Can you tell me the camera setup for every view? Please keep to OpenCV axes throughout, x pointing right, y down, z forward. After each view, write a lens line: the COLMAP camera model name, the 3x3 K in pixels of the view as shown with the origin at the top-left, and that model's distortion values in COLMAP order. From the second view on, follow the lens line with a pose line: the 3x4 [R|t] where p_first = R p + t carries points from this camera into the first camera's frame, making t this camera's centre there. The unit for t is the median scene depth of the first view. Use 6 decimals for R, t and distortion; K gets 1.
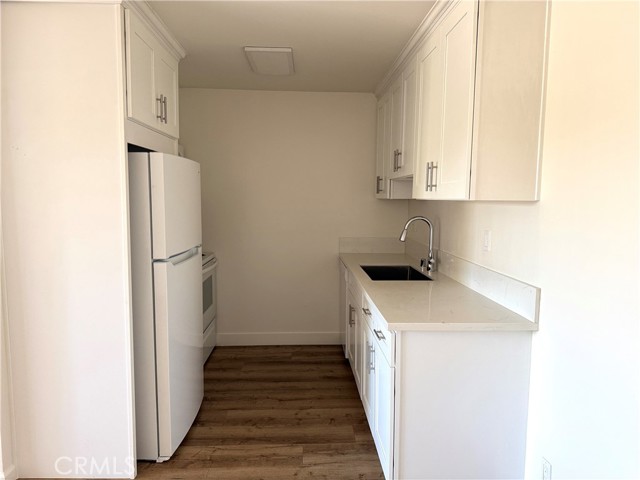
lens RADIAL K [[463.7, 0, 320.0], [0, 463.7, 240.0], [0, 0, 1]] dist [0.176259, -0.286987]
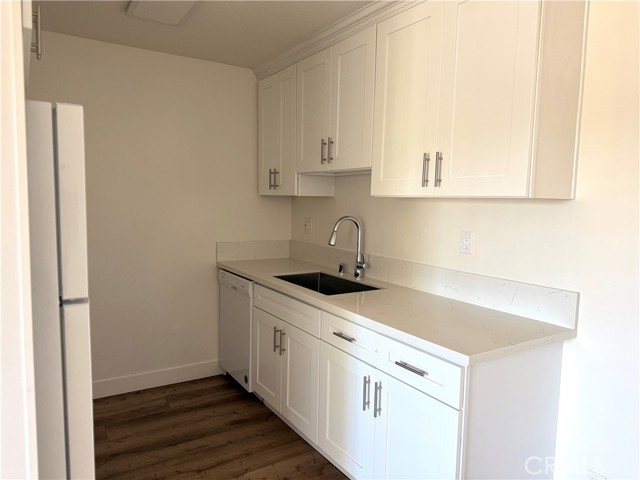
lens RADIAL K [[463.7, 0, 320.0], [0, 463.7, 240.0], [0, 0, 1]] dist [0.176259, -0.286987]
pose [[0.868456, -0.036873, 0.494394, -0.260202], [0.034946, 0.999303, 0.013143, -0.018562], [-0.494533, 0.005862, 0.869139, 0.257603]]
